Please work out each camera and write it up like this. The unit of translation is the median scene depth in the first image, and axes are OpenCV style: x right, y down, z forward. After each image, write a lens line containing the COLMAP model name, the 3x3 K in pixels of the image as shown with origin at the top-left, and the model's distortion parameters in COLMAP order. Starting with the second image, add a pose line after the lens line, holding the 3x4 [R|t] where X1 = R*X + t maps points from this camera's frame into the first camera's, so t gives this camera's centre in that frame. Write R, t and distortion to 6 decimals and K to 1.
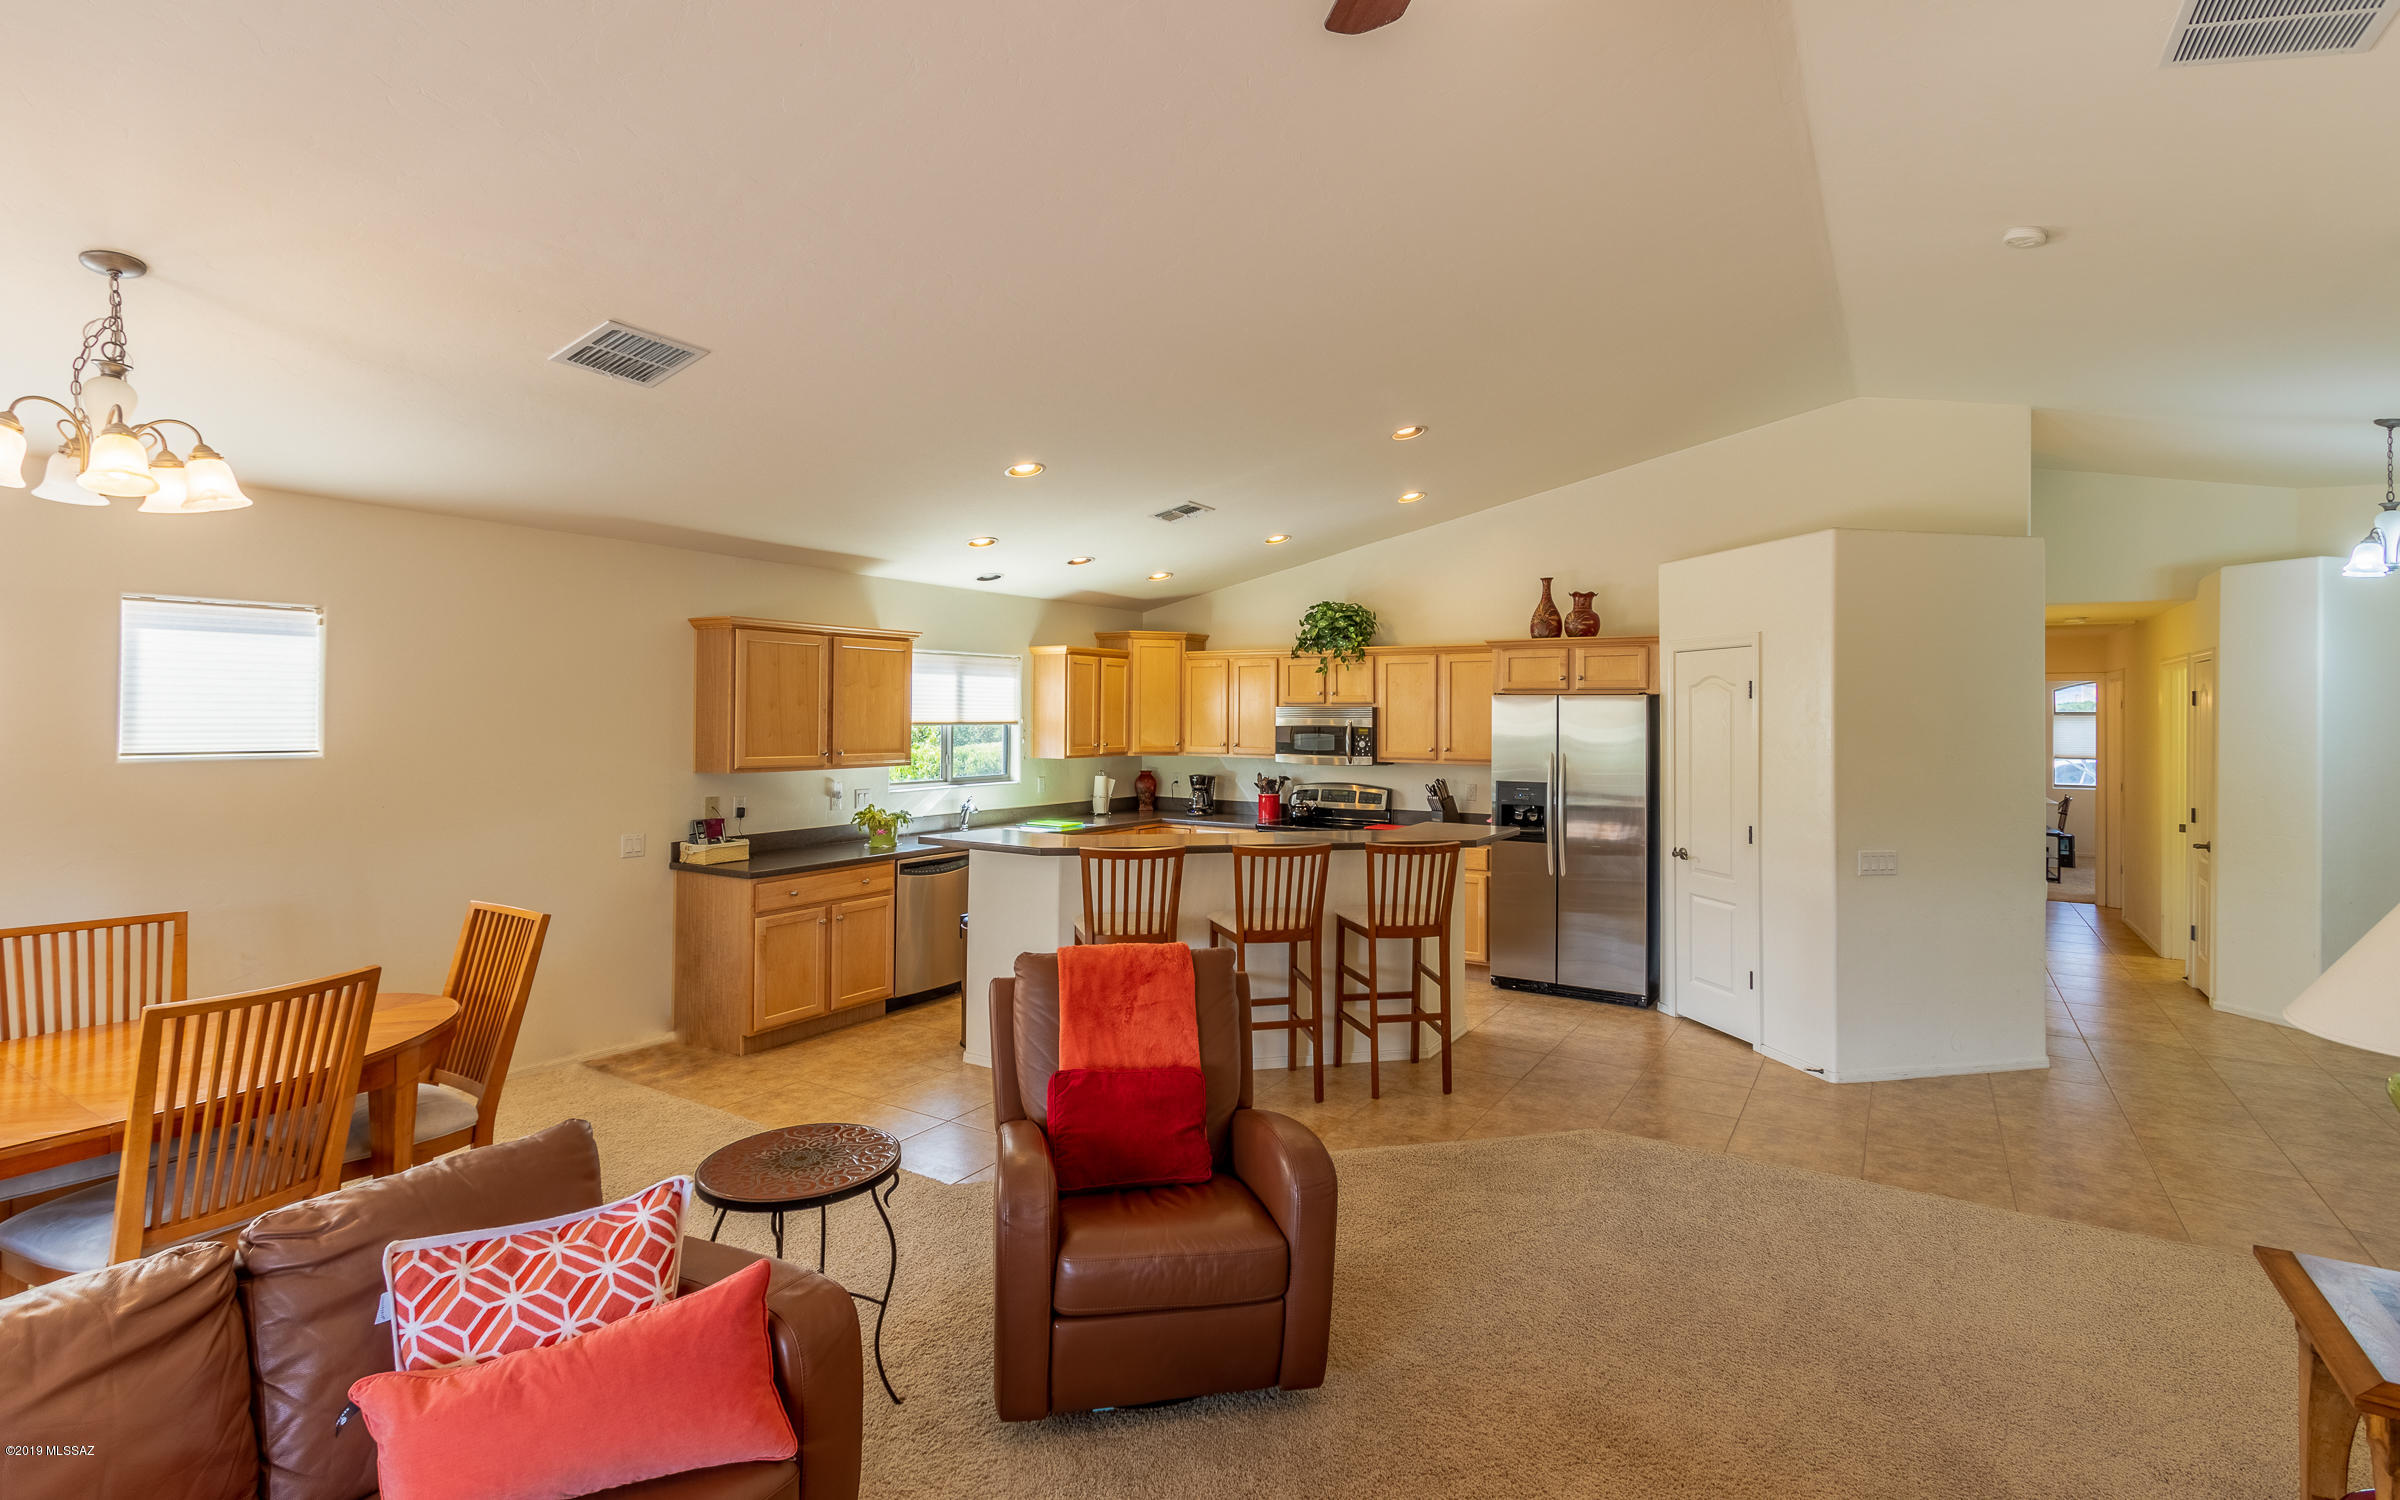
lens RADIAL K [[1113.3, 0, 1202.4], [0, 1113.3, 708.3], [0, 0, 1]] dist [0.000374, -0.000020]
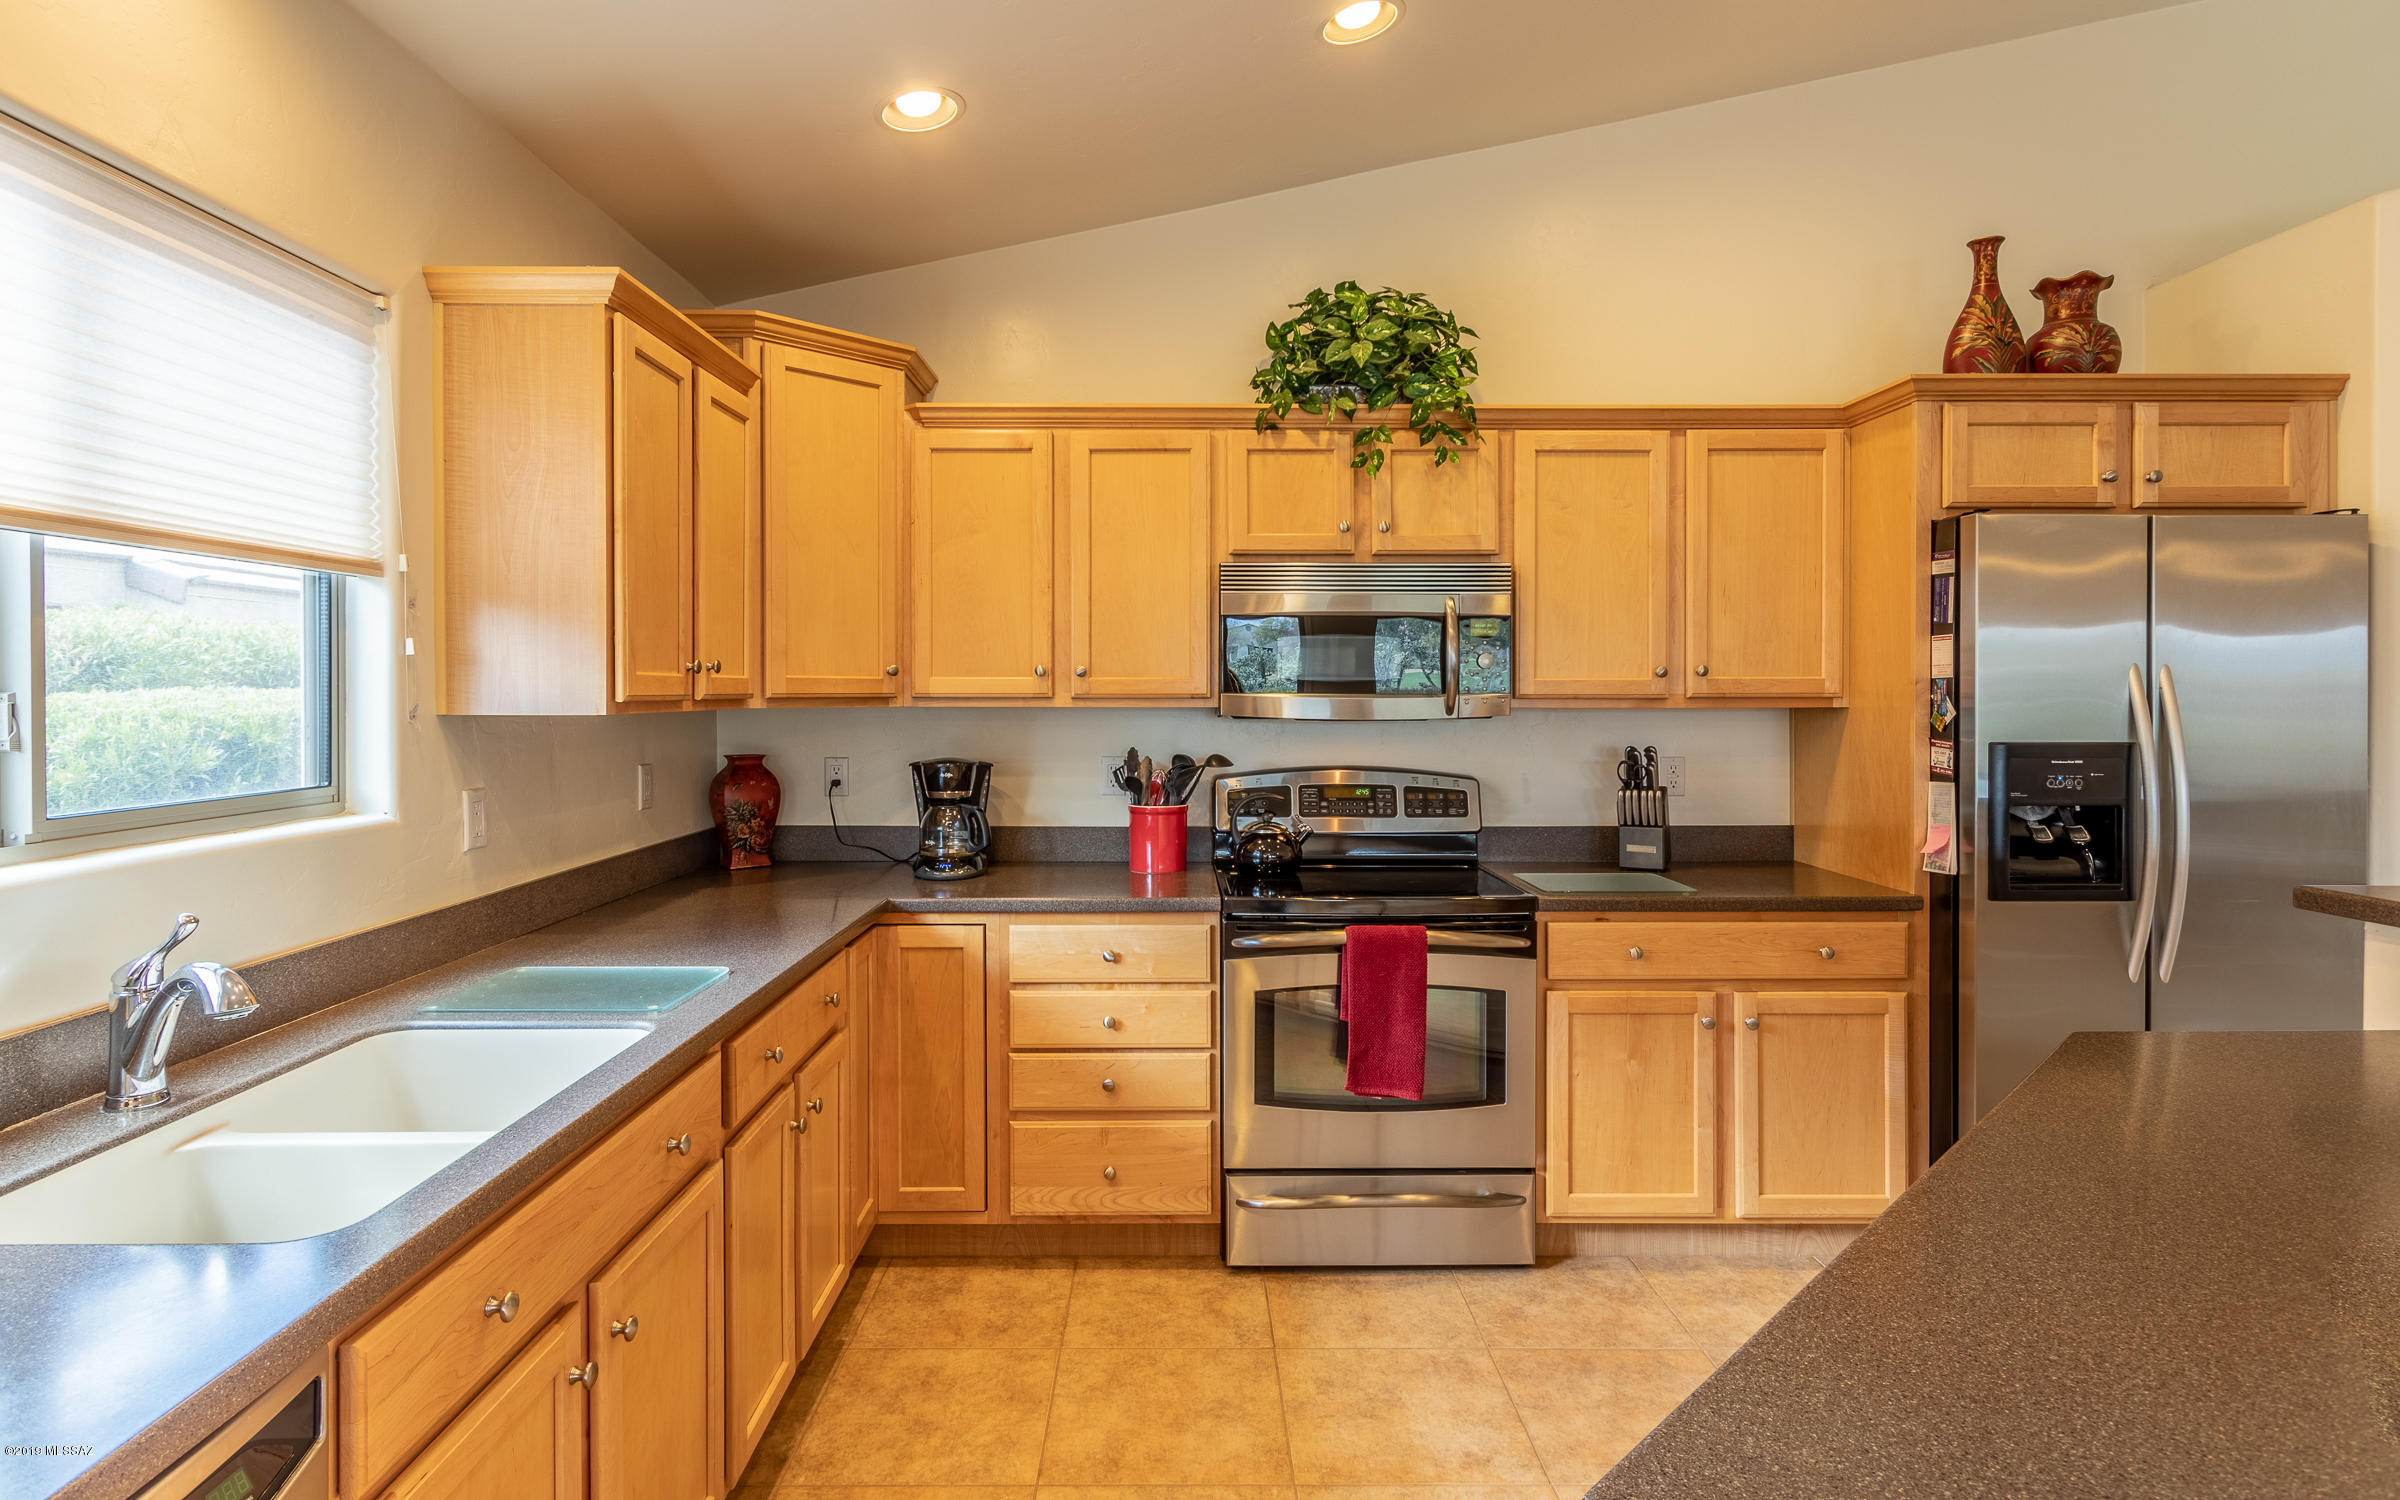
lens RADIAL K [[1248.4, 0, 1178.8], [0, 1248.4, 695.4], [0, 0, 1]] dist [0.004697, 0.000520]
pose [[0.847985, -0.009310, 0.529939, -0.183371], [0.002138, 0.999898, 0.014144, 0.041475], [-0.530017, -0.010861, 0.847918, 0.767281]]
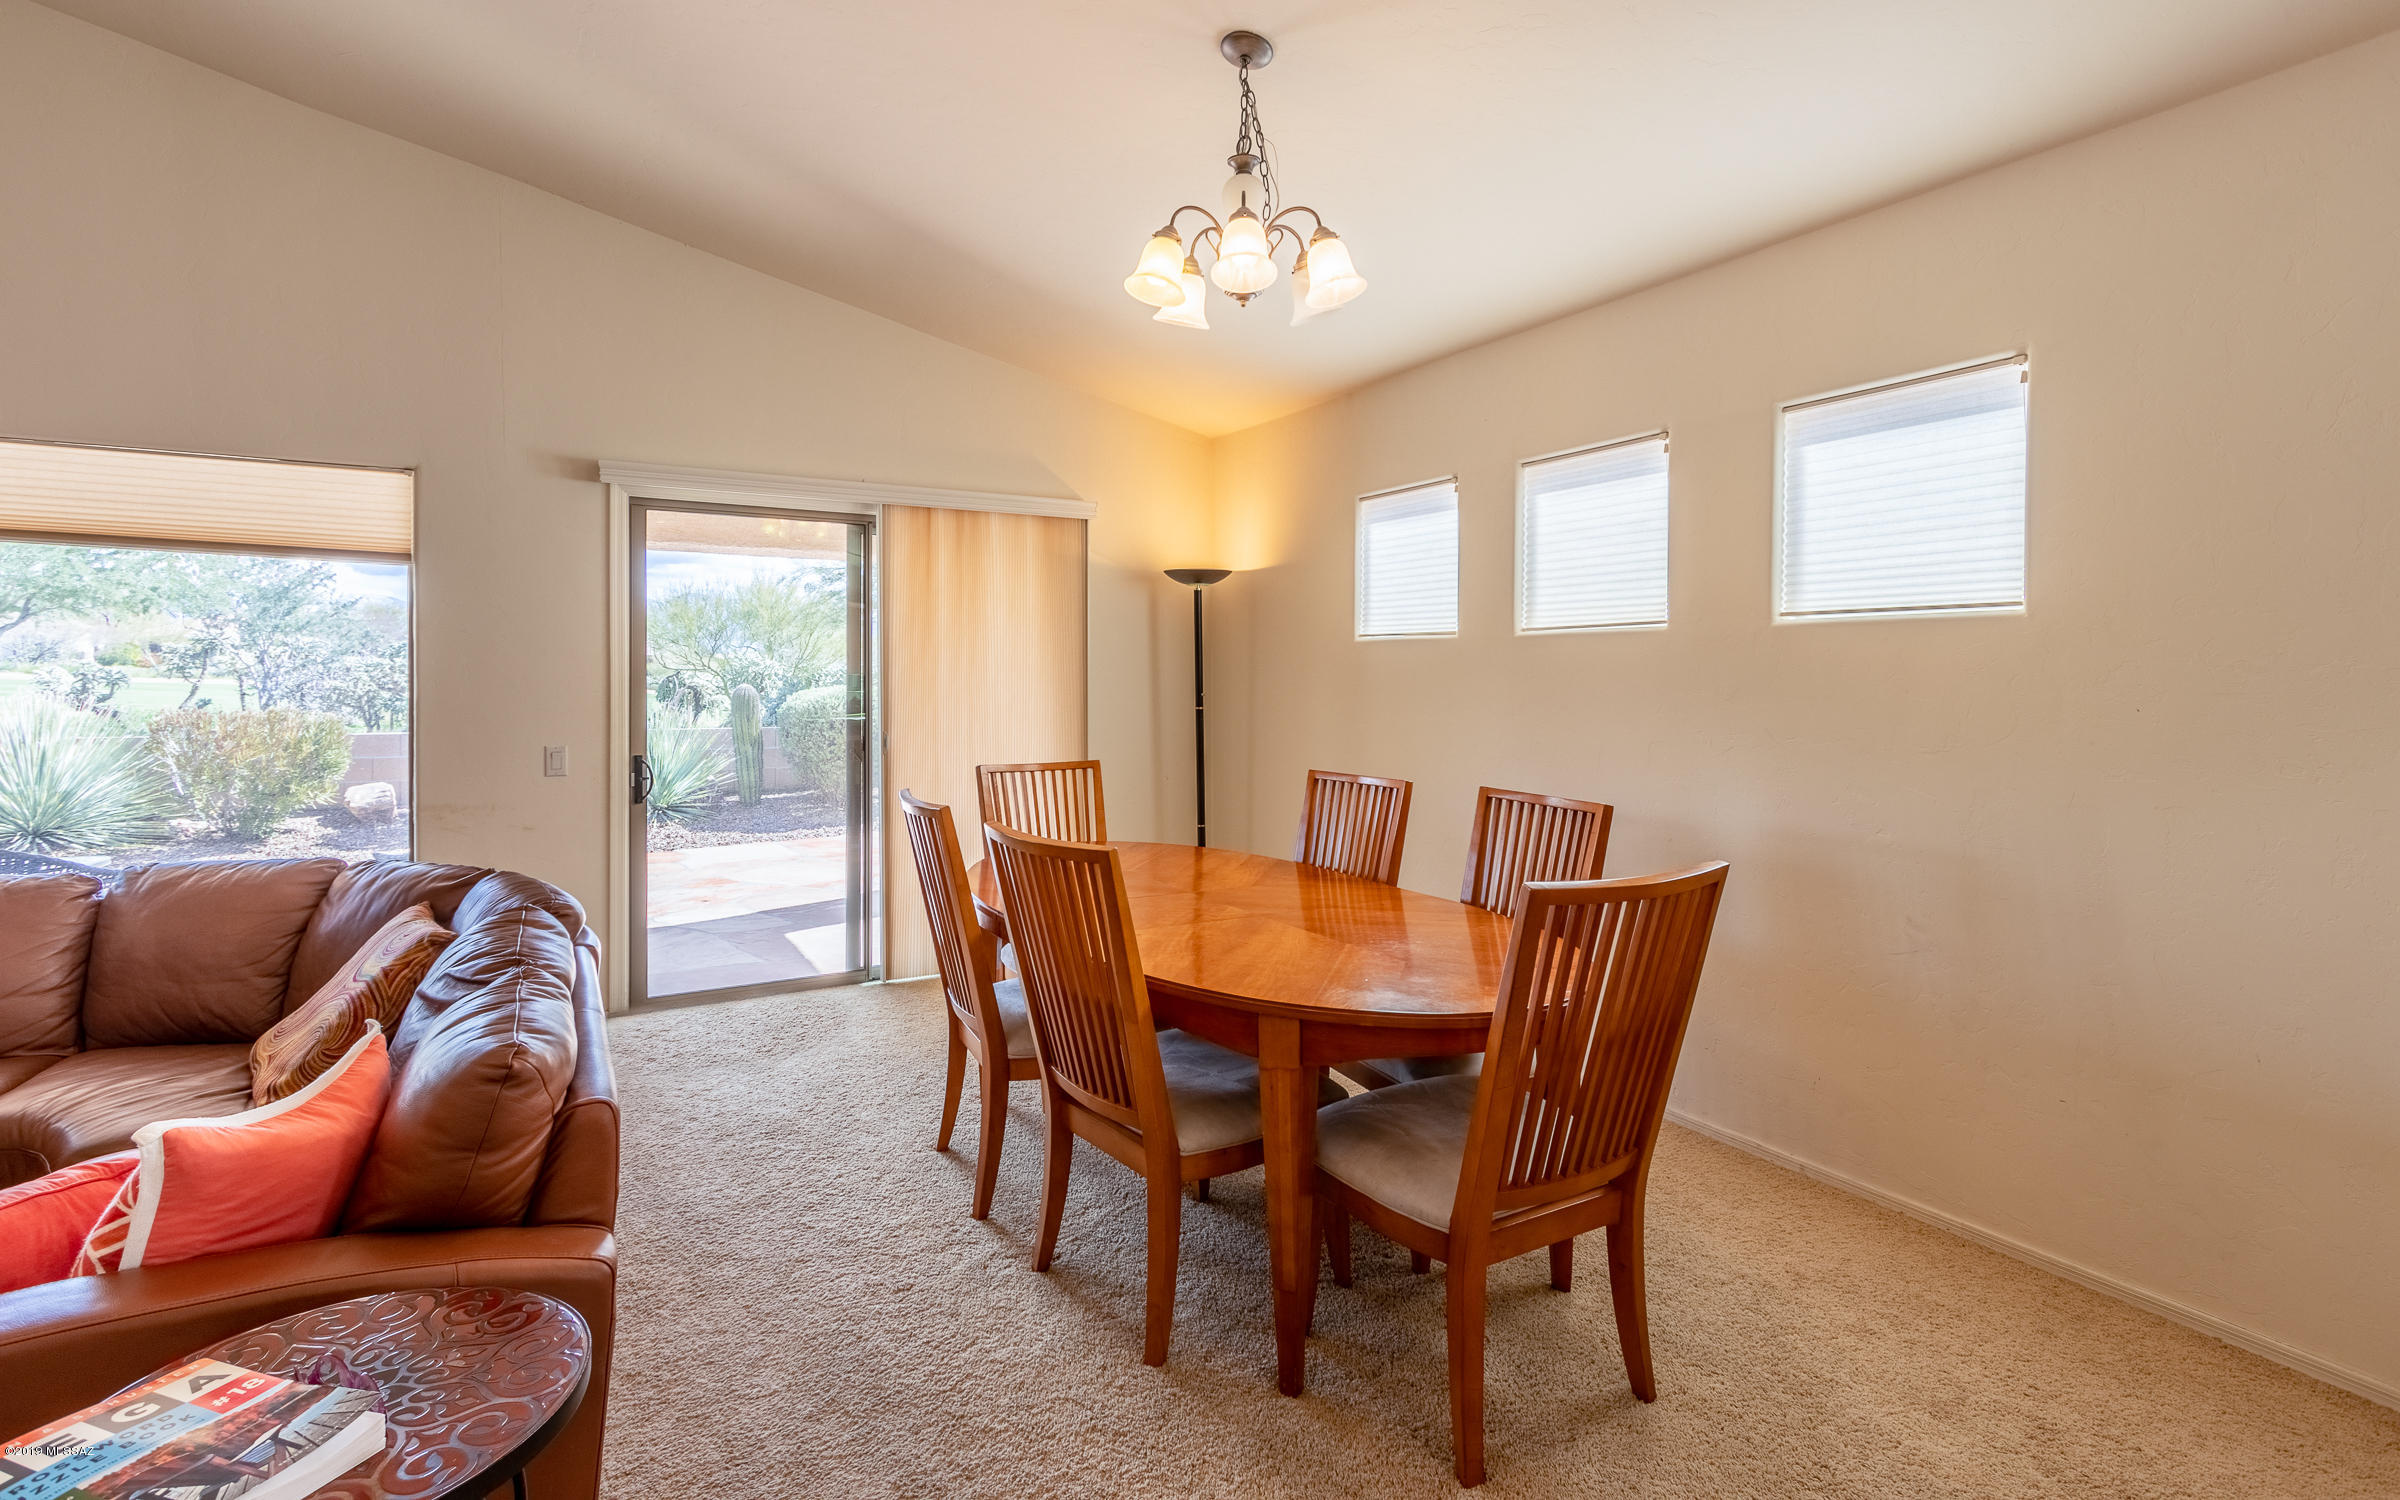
lens RADIAL K [[1121.5, 0, 1193.2], [0, 1121.5, 693.8], [0, 0, 1]] dist [0.001637, 0.000069]
pose [[-0.466499, 0.007129, -0.884493, -0.052917], [0.000007, 0.999968, 0.008056, 0.050315], [0.884522, 0.003752, -0.466484, 0.561060]]
